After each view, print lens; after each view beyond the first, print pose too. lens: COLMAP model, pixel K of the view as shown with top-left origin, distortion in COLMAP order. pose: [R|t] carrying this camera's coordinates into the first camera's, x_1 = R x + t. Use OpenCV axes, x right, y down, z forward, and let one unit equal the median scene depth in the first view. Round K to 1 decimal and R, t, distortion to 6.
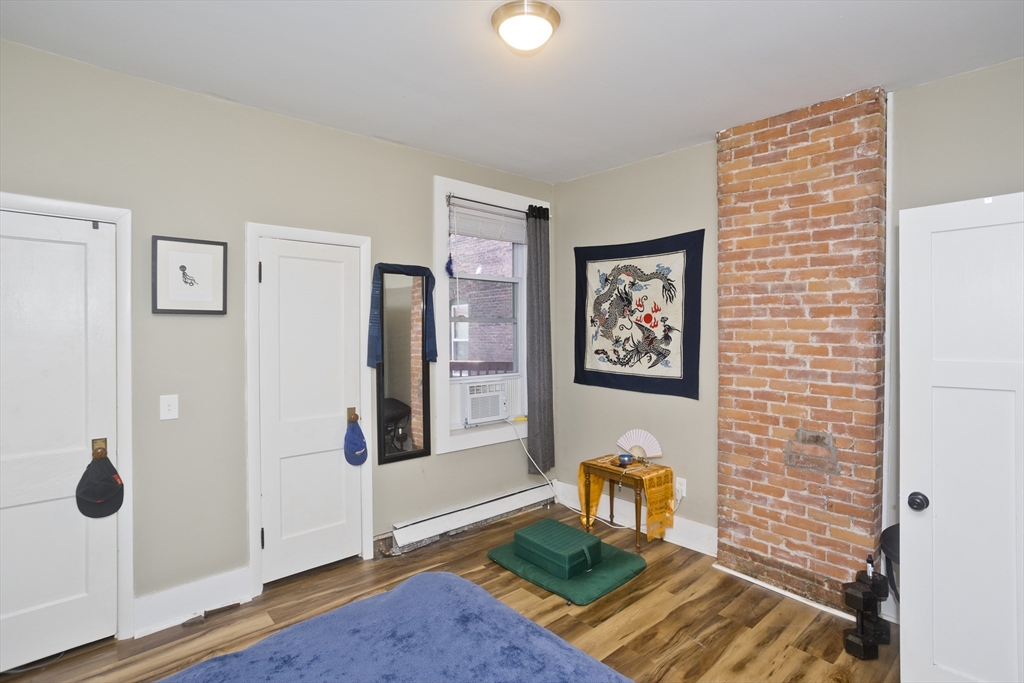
lens RADIAL K [[500.5, 0, 501.1], [0, 500.5, 327.3], [0, 0, 1]] dist [-0.051172, 0.031346]
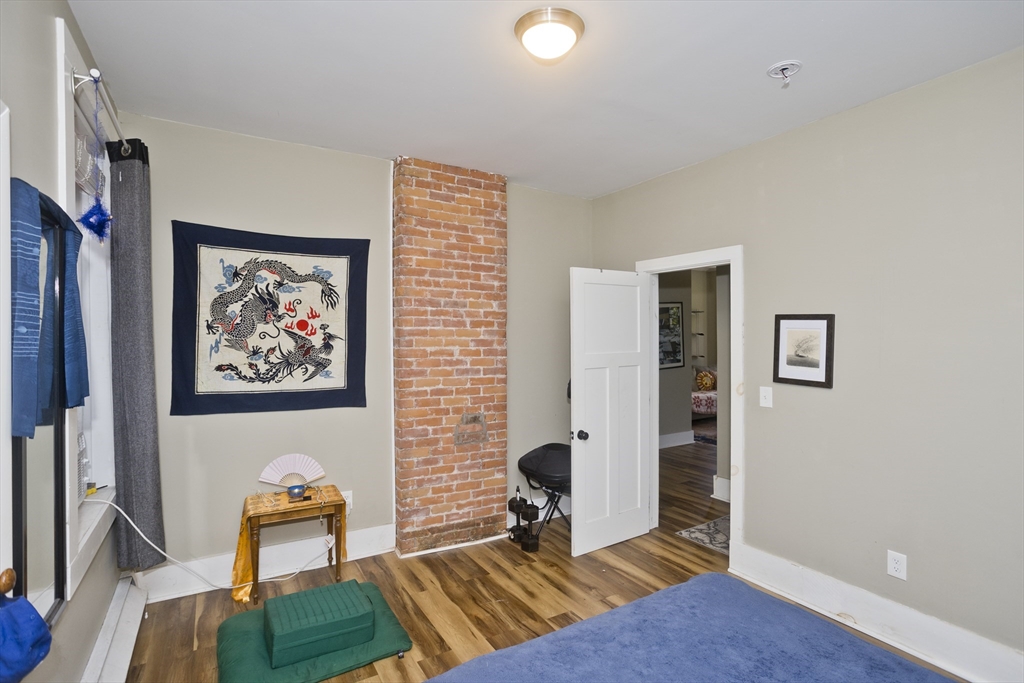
lens RADIAL K [[500.5, 0, 501.1], [0, 500.5, 327.3], [0, 0, 1]] dist [-0.051172, 0.031346]
pose [[0.202062, 0.014911, 0.979259, -0.600733], [-0.000618, 0.999886, -0.015097, -0.001242], [-0.979373, 0.002445, 0.202048, 0.579403]]
